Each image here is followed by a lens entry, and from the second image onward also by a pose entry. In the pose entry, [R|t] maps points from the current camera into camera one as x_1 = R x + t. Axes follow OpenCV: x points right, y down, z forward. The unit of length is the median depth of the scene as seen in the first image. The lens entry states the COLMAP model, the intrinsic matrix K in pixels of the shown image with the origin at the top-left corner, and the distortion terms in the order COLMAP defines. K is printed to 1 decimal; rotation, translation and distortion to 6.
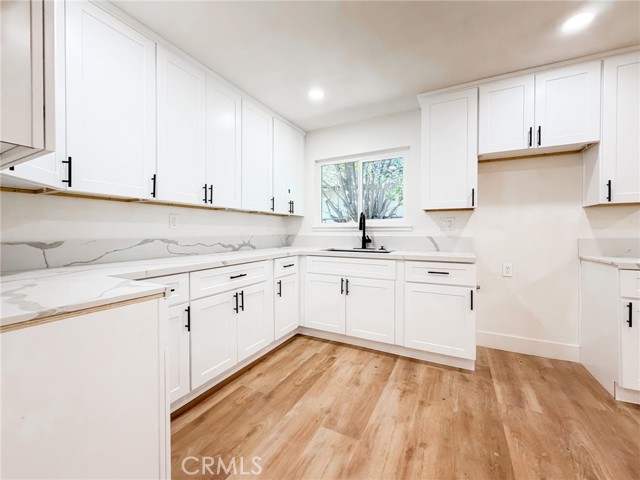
lens RADIAL K [[259.7, 0, 316.5], [0, 259.7, 234.2], [0, 0, 1]] dist [0.001108, -0.000071]
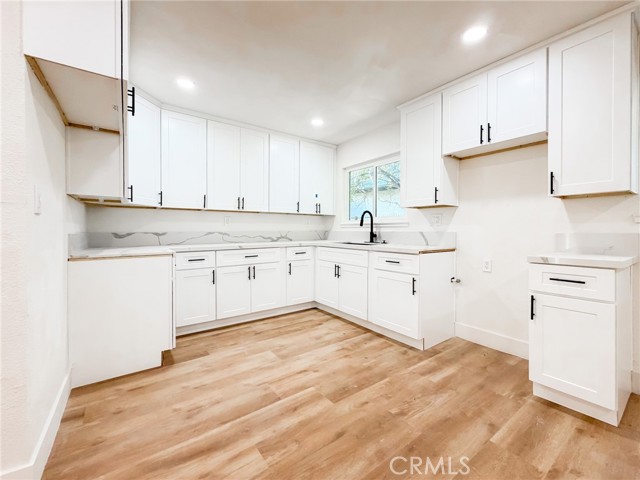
lens RADIAL K [[263.0, 0, 321.6], [0, 263.0, 231.7], [0, 0, 1]] dist [-0.000050, 0.000065]
pose [[0.901410, 0.002928, -0.432956, 0.672771], [-0.003313, 0.999995, -0.000136, 0.012775], [0.432954, 0.001557, 0.901415, -0.205065]]
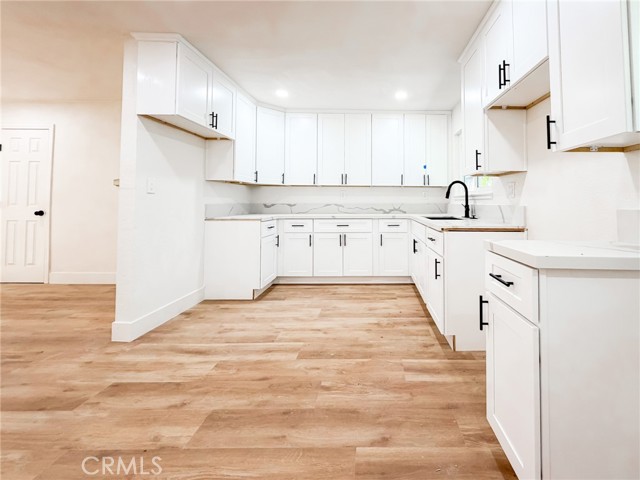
lens RADIAL K [[272.3, 0, 382.0], [0, 272.3, 193.4], [0, 0, 1]] dist [0.000449, 0.000164]
pose [[0.496693, -0.025348, -0.867556, 1.276646], [-0.009582, 0.999352, -0.034684, 0.005693], [0.867874, 0.025540, 0.496128, 0.278536]]
